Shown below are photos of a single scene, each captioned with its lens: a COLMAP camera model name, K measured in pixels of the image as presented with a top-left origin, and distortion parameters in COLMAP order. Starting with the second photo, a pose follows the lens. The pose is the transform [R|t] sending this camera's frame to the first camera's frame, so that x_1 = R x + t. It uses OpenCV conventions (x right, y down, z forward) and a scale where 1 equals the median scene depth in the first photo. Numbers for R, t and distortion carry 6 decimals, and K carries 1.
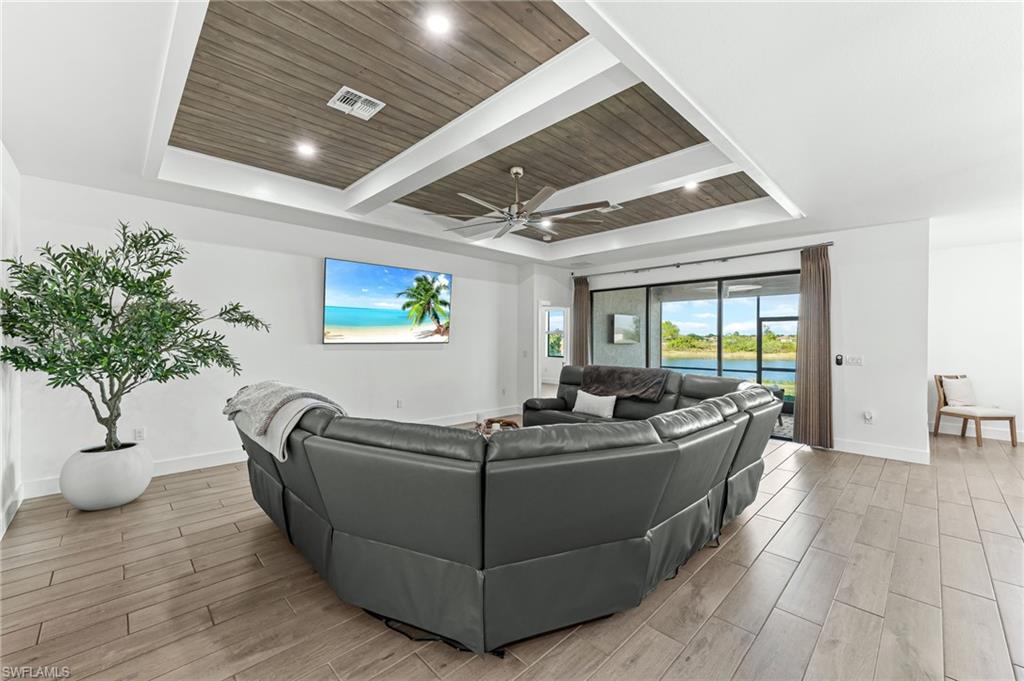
lens RADIAL K [[408.5, 0, 512.0], [0, 408.5, 340.5], [0, 0, 1]] dist [0.002340, 0.000208]
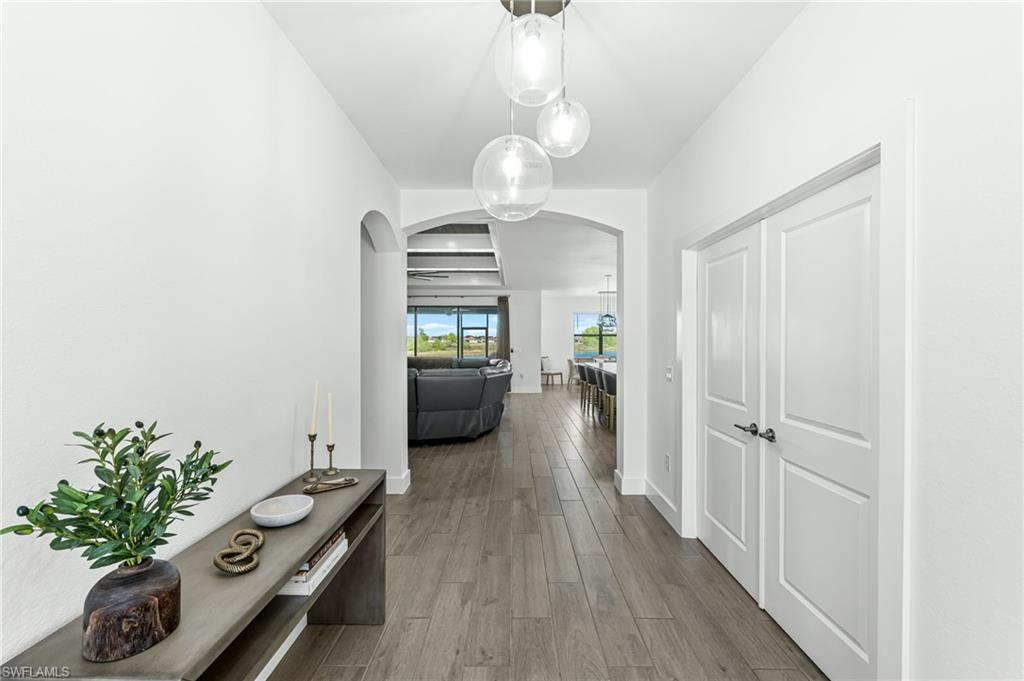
lens RADIAL K [[408.5, 0, 512.0], [0, 408.5, 340.5], [0, 0, 1]] dist [0.002340, 0.000208]
pose [[0.702479, -0.012840, 0.711588, -0.614547], [0.016153, 0.999867, 0.002096, -0.006122], [-0.711521, 0.010021, 0.702594, -0.424611]]
